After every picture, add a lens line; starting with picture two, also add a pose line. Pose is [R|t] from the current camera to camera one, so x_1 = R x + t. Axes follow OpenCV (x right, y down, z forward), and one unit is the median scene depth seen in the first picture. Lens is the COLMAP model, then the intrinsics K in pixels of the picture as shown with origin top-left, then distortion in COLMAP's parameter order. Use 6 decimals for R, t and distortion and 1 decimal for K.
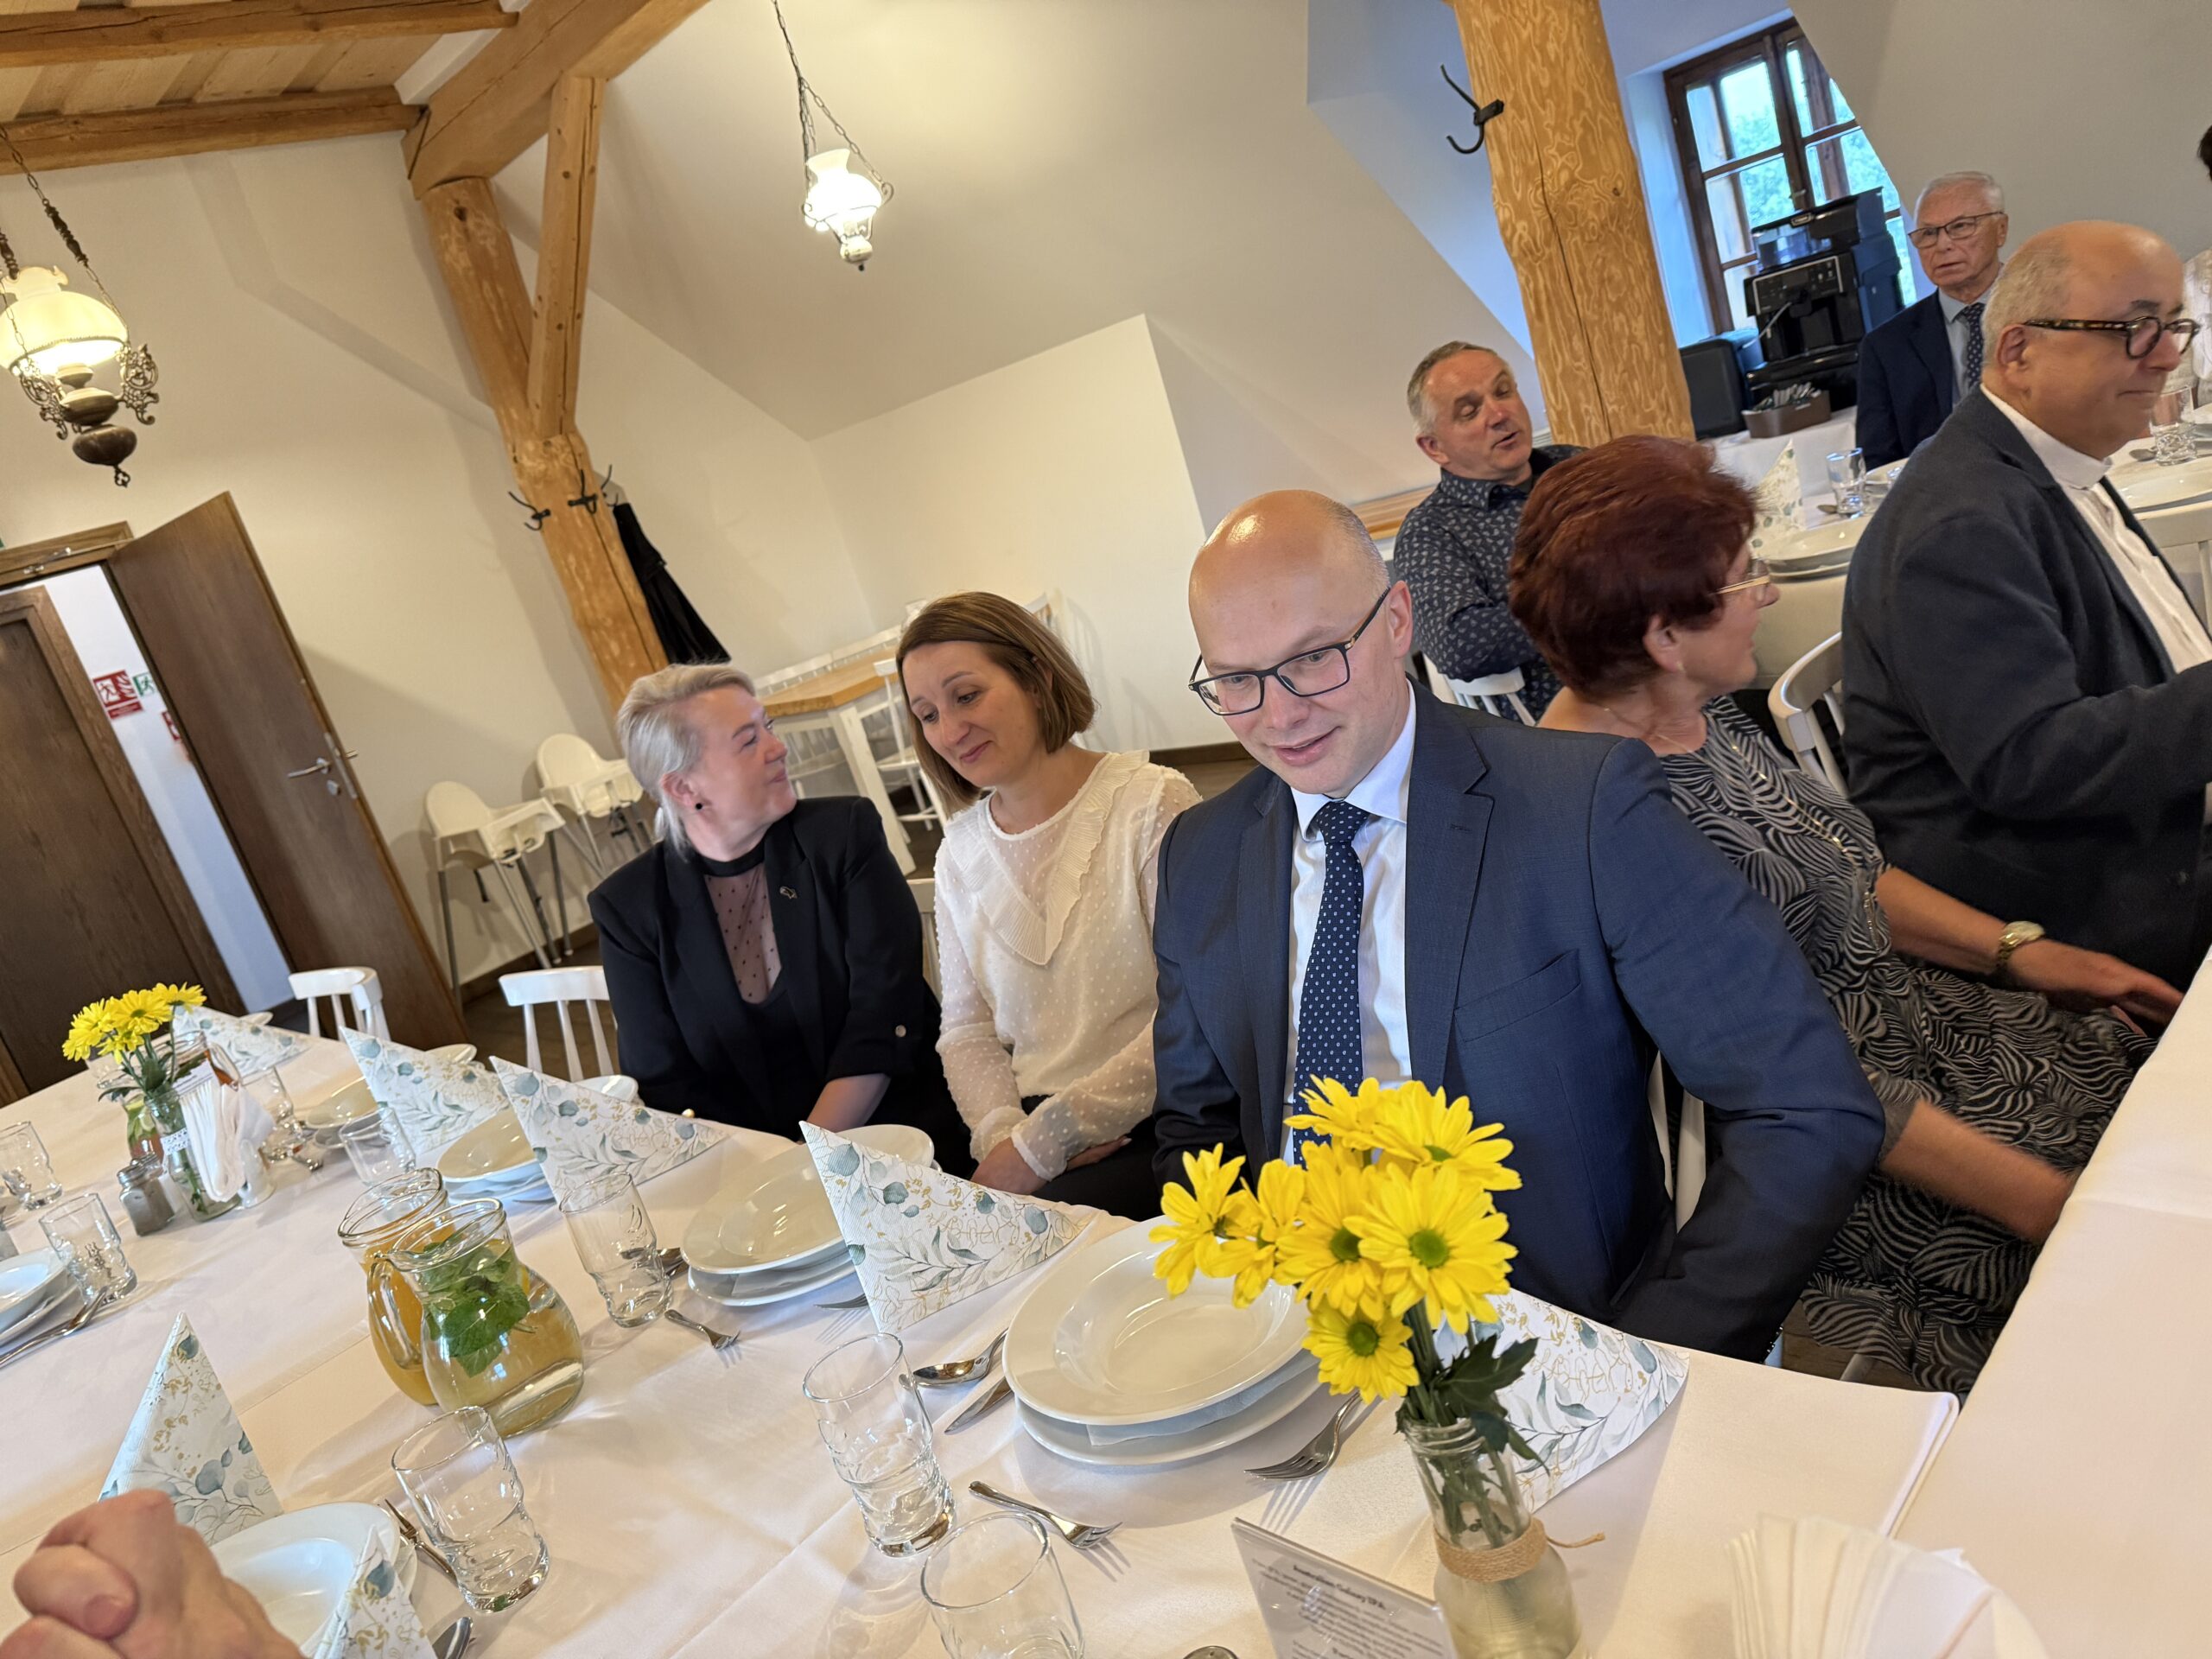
lens RADIAL K [[1544.8, 0, 1097.7], [0, 1544.8, 819.9], [0, 0, 1]] dist [-0.017710, 0.008988]
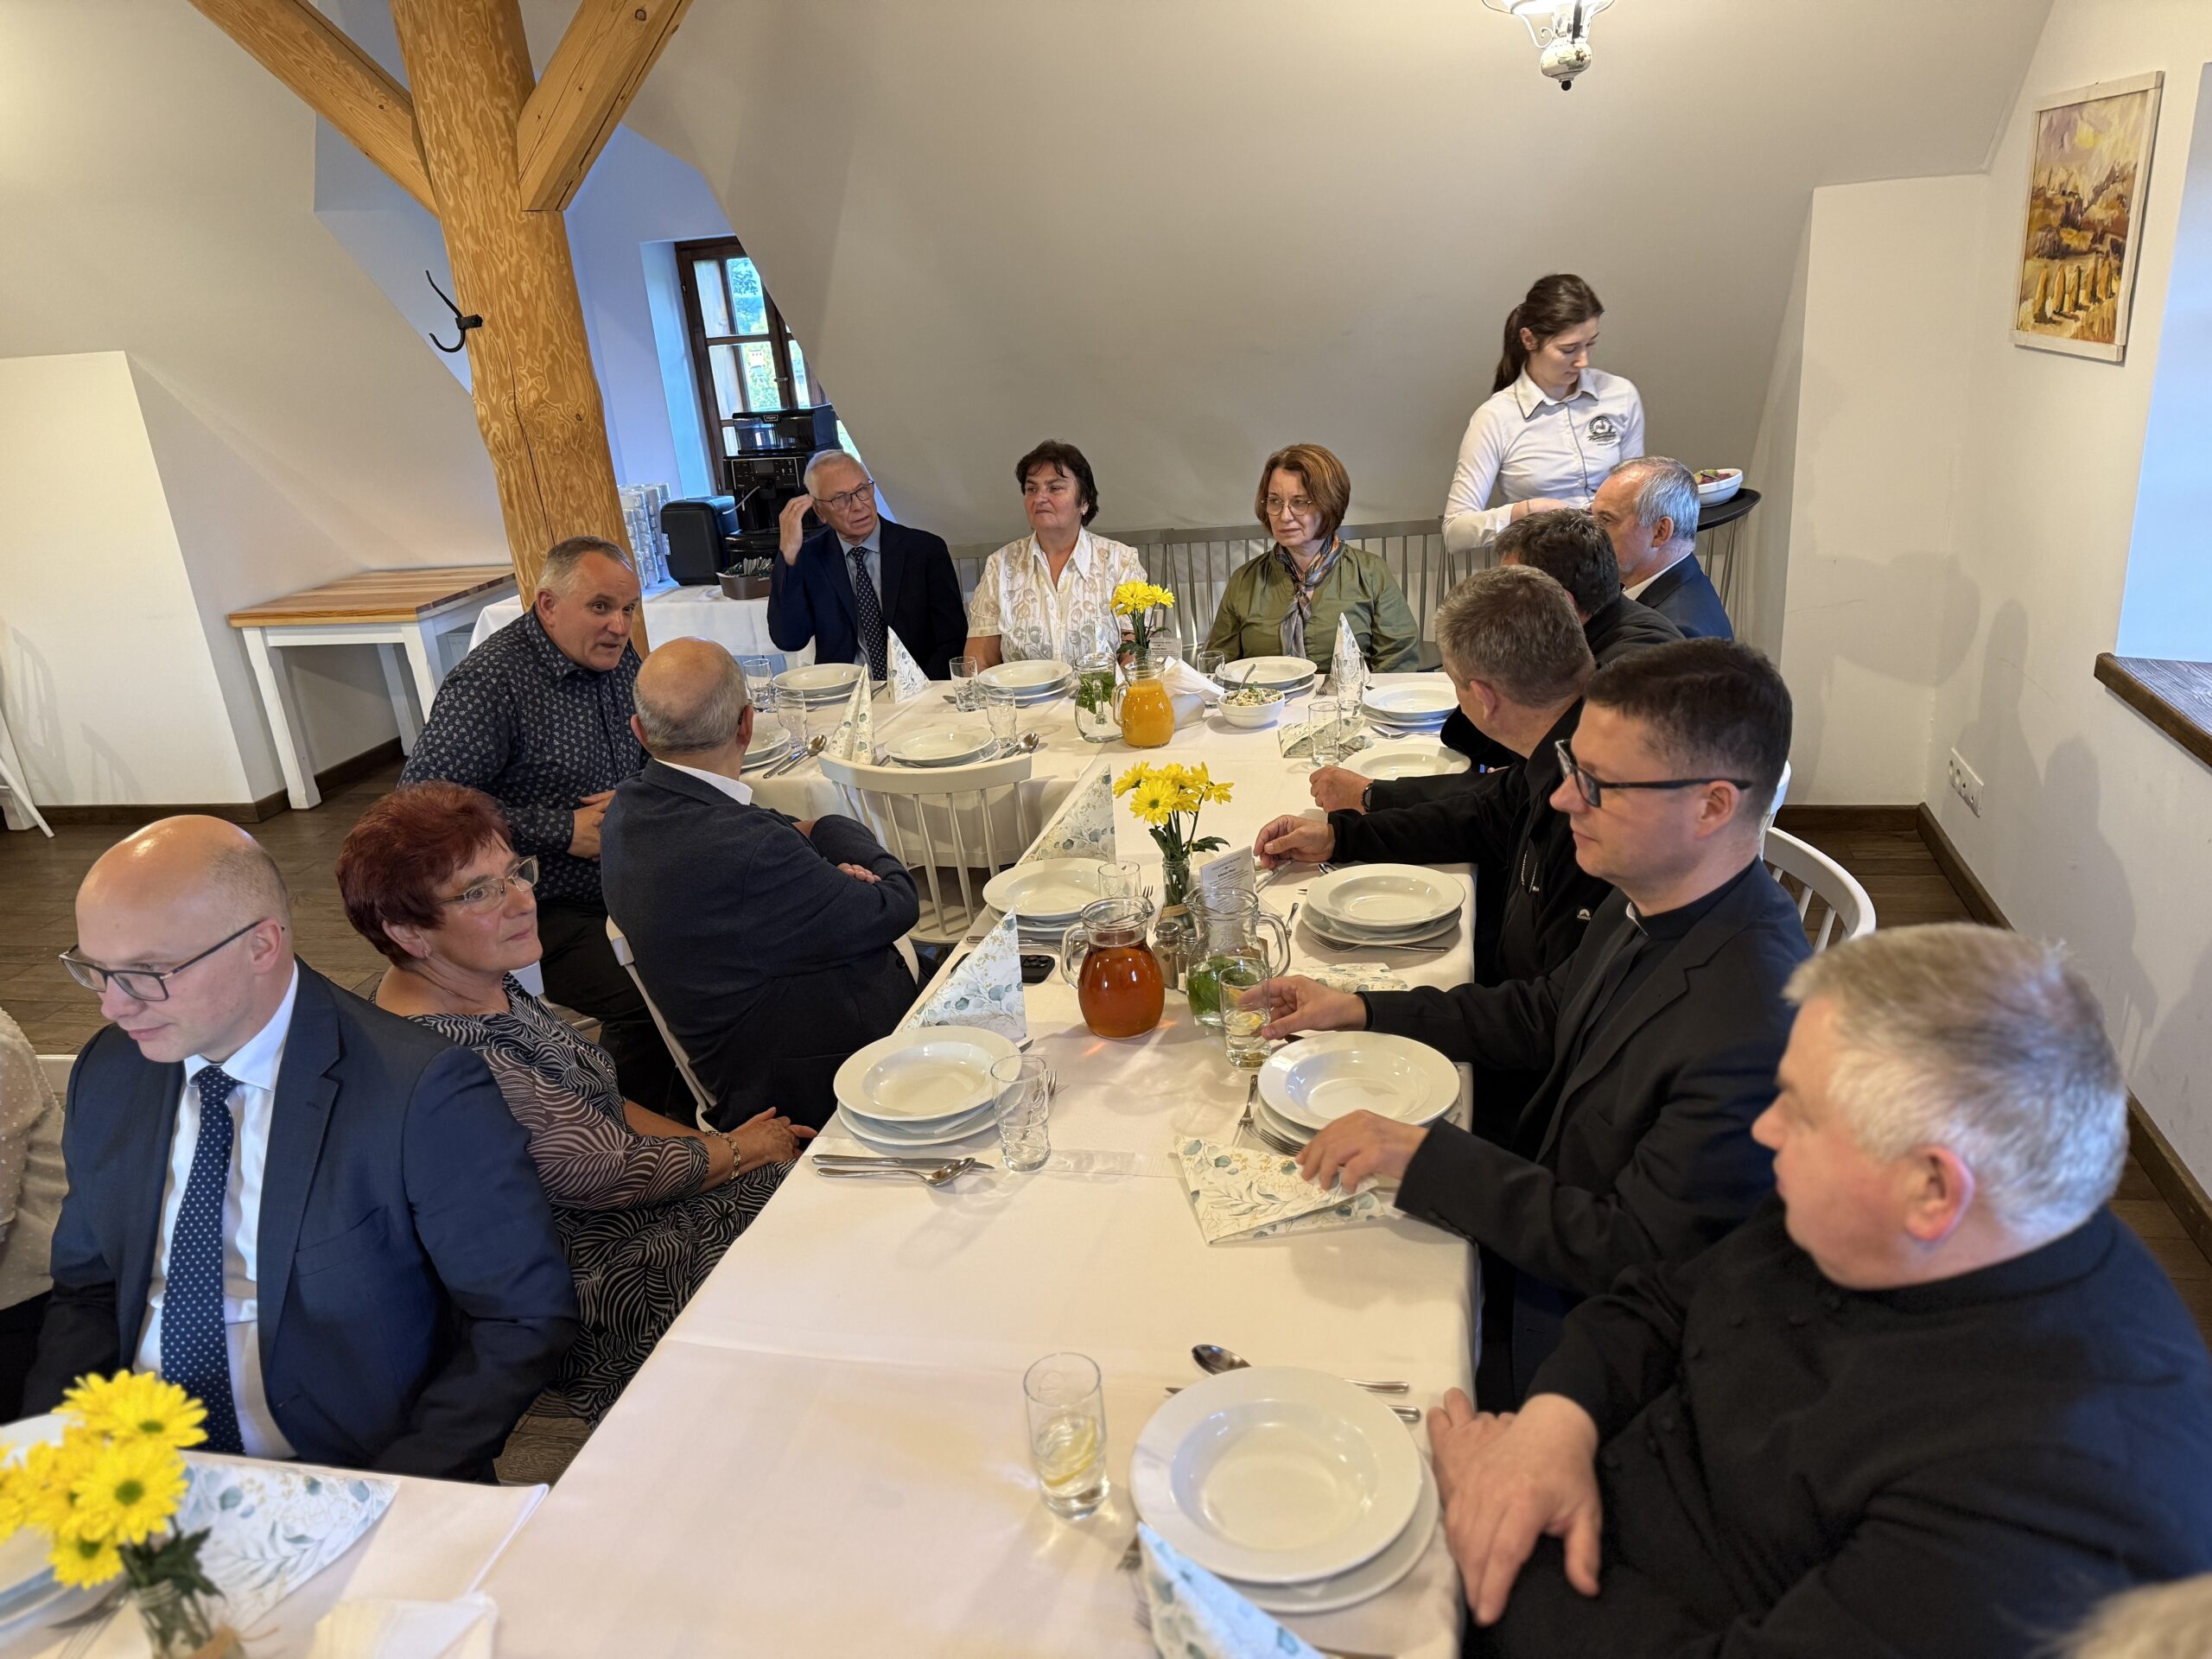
lens RADIAL K [[1544.8, 0, 1099.1], [0, 1544.8, 843.4], [0, 0, 1]] dist [-0.017710, 0.008988]
pose [[0.828931, 0.039508, 0.557954, 0.024891], [-0.042235, 0.999076, -0.007996, -0.092624], [-0.557754, -0.016938, 0.829833, -0.196700]]
